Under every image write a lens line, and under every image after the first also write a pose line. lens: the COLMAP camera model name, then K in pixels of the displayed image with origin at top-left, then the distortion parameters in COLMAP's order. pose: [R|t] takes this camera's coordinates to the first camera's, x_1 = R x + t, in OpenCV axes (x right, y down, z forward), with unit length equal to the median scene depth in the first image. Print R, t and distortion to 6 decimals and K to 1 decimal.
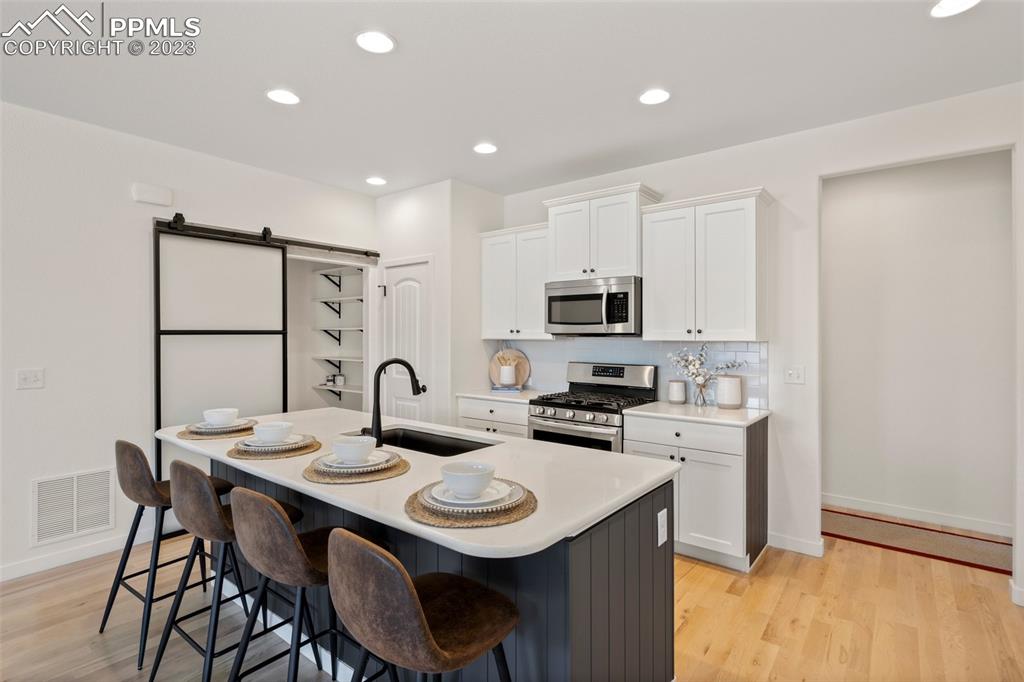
lens RADIAL K [[495.8, 0, 513.3], [0, 495.8, 336.6], [0, 0, 1]] dist [0.000737, 0.001014]
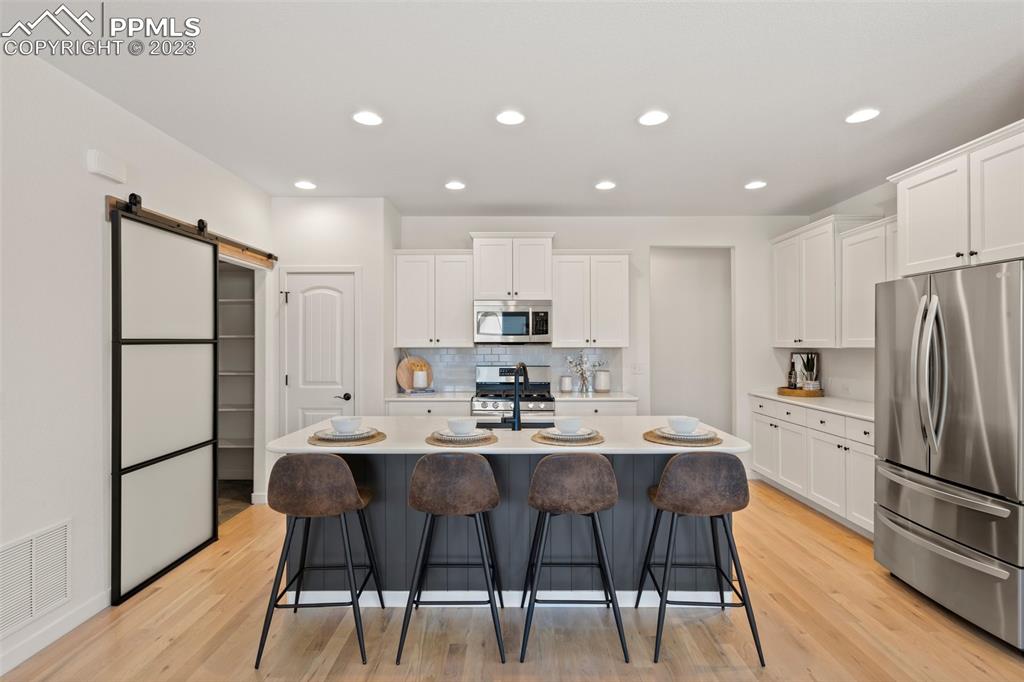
lens RADIAL K [[495.8, 0, 512.4], [0, 495.8, 341.5], [0, 0, 1]] dist [0.000737, 0.001014]
pose [[0.792457, 0.000136, 0.609928, -0.598594], [0.003796, 0.999980, -0.005155, -0.001759], [-0.609916, 0.006400, 0.792440, -0.012498]]
